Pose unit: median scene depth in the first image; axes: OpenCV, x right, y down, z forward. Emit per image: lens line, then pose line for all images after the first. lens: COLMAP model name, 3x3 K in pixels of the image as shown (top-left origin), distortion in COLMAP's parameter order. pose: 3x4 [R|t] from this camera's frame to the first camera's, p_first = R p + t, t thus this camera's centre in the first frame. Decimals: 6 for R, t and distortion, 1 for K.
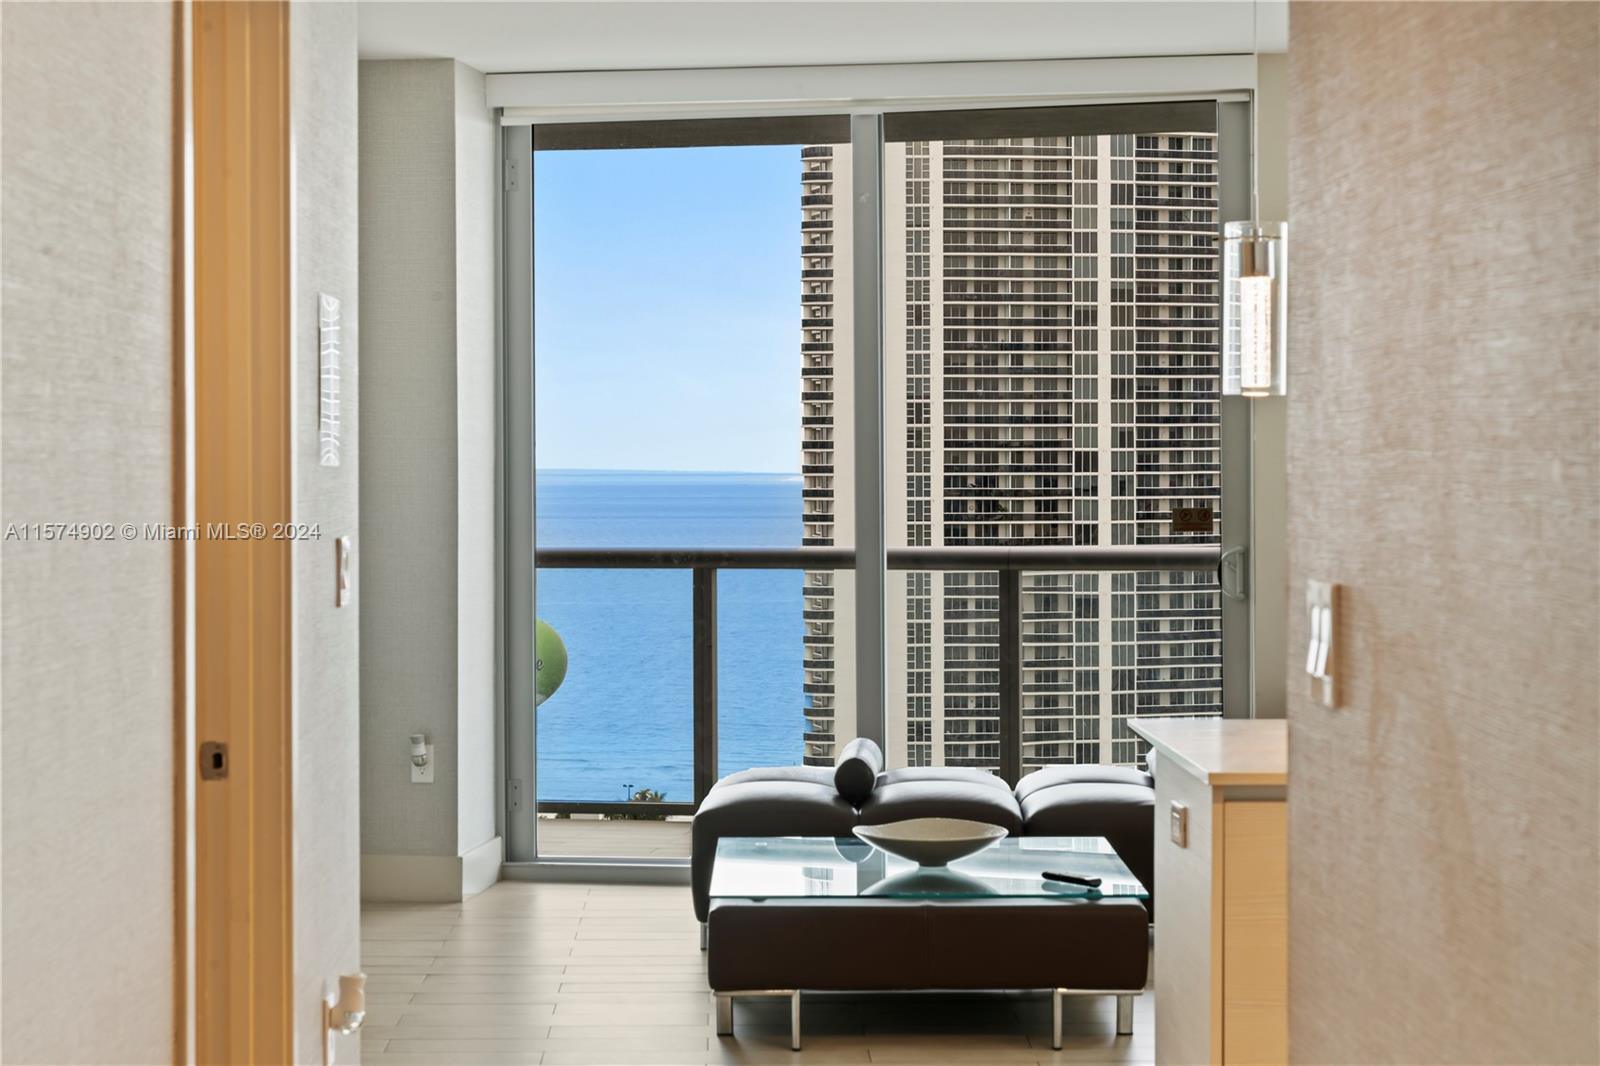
lens RADIAL K [[3125.7, 0, 791.3], [0, 3125.7, 523.9], [0, 0, 1]] dist [0.182452, 0.000000]
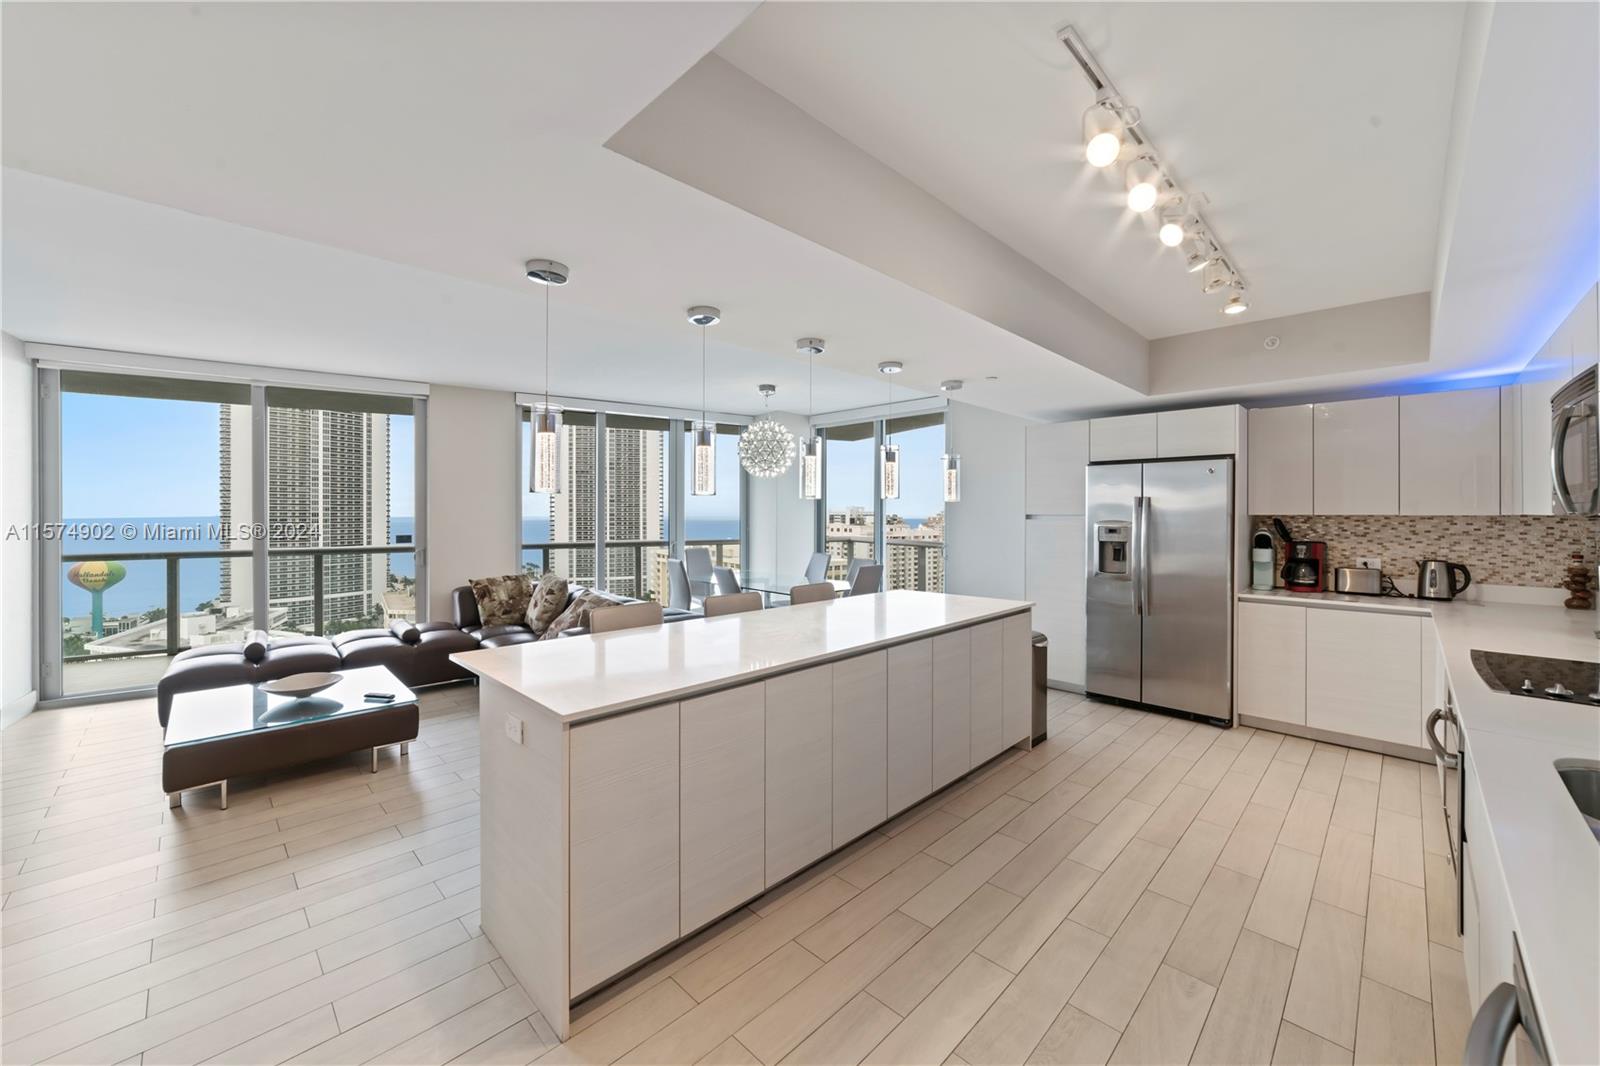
lens RADIAL K [[619.4, 0, 794.7], [0, 619.4, 516.8], [0, 0, 1]] dist [-0.017862, 0.006500]
pose [[0.726995, 0.002118, 0.686640, -0.001773], [0.010284, 0.999849, -0.013973, -0.010613], [-0.686566, 0.017220, 0.726863, 0.339489]]
